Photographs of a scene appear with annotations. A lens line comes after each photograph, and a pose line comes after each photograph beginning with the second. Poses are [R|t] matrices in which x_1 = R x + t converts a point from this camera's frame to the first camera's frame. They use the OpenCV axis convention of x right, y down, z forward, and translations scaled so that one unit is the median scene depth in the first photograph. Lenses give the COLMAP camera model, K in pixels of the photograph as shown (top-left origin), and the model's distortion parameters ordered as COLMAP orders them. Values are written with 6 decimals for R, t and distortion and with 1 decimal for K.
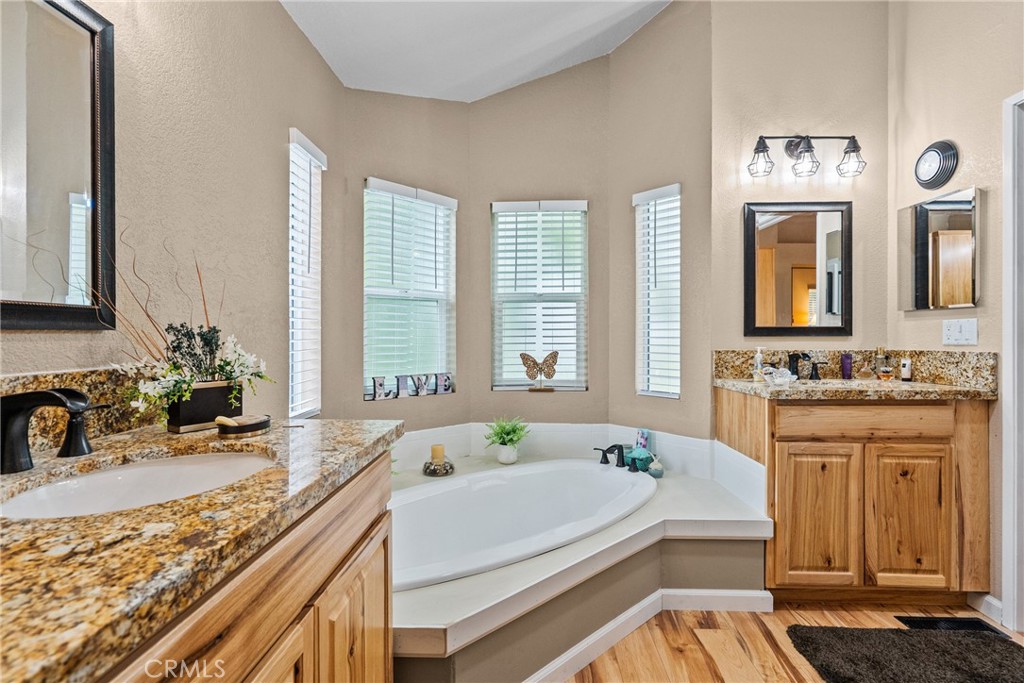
lens RADIAL K [[468.3, 0, 512.6], [0, 468.3, 335.7], [0, 0, 1]] dist [-0.003182, -0.000088]
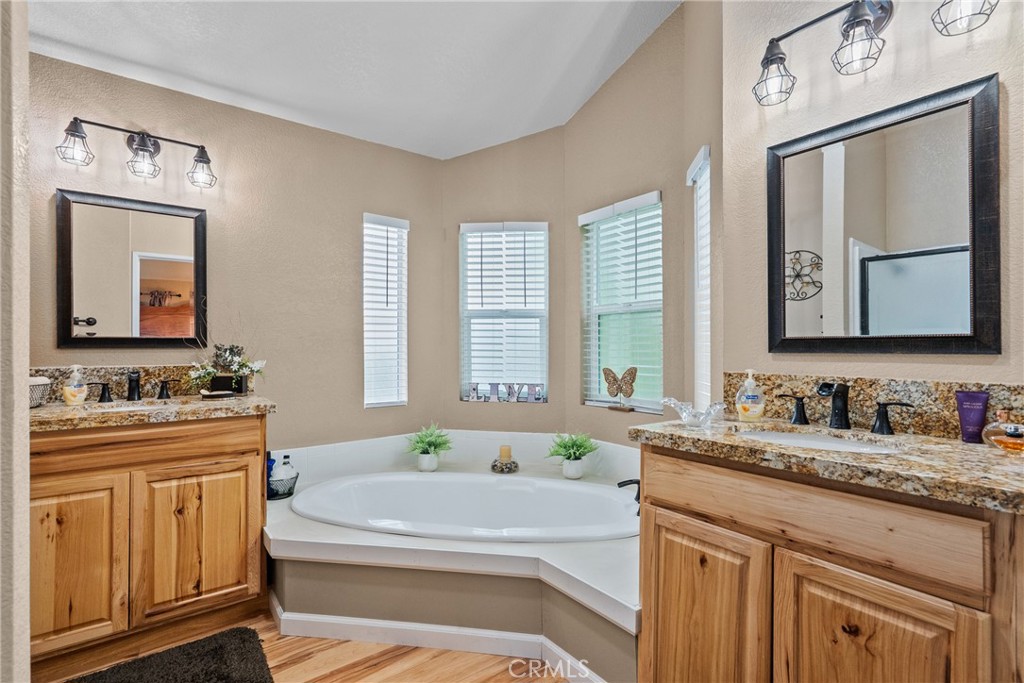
lens RADIAL K [[474.5, 0, 518.9], [0, 474.5, 345.2], [0, 0, 1]] dist [-0.010950, 0.006875]
pose [[0.633972, -0.002800, -0.773351, 0.920234], [0.000609, 0.999995, -0.003122, -0.008134], [0.773356, 0.001508, 0.633970, 0.368444]]
